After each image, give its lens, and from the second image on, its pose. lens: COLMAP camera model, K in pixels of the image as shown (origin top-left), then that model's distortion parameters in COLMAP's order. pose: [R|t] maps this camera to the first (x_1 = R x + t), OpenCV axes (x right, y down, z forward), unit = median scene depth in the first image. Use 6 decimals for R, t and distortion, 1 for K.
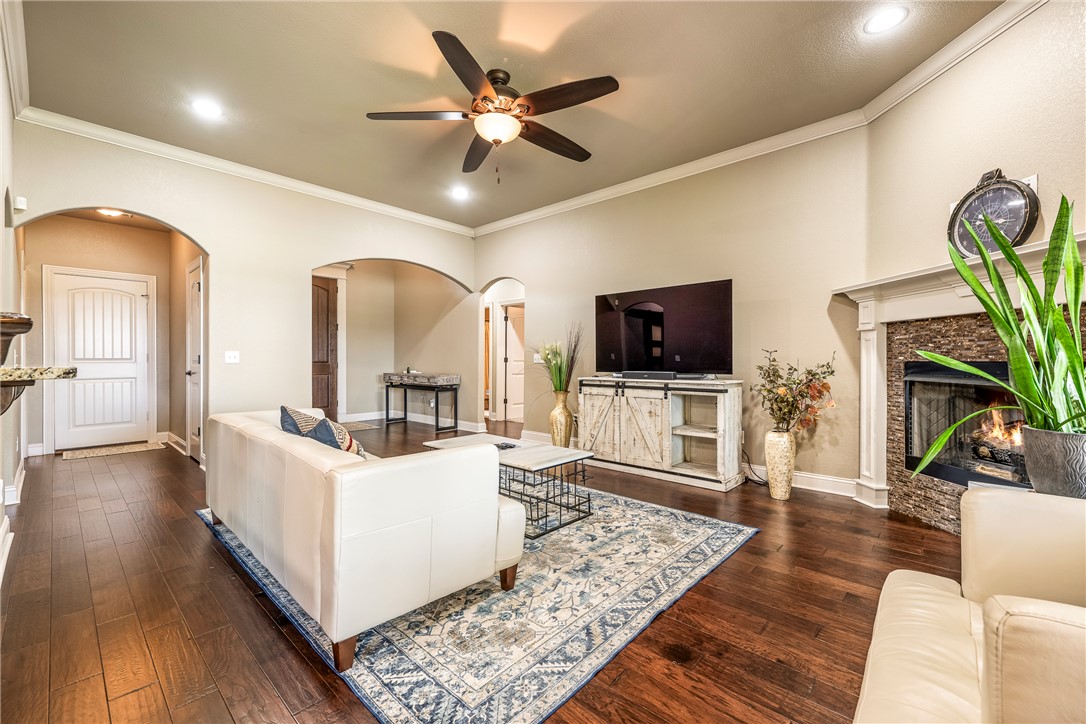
lens RADIAL K [[443.5, 0, 545.9], [0, 443.5, 358.0], [0, 0, 1]] dist [-0.002299, -0.000068]
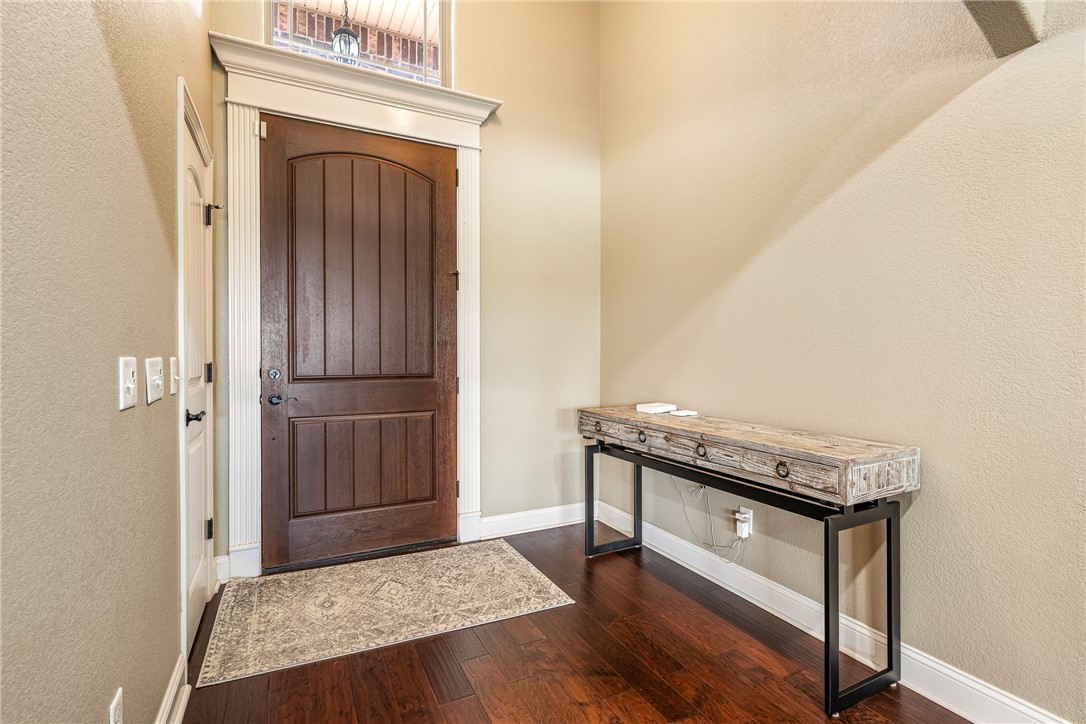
lens RADIAL K [[497.8, 0, 541.3], [0, 497.8, 358.2], [0, 0, 1]] dist [-0.005705, 0.000061]
pose [[0.933748, 0.002172, -0.357926, -0.579254], [0.001508, 0.999949, 0.010004, -0.020011], [0.357929, -0.009881, 0.933696, 1.433708]]
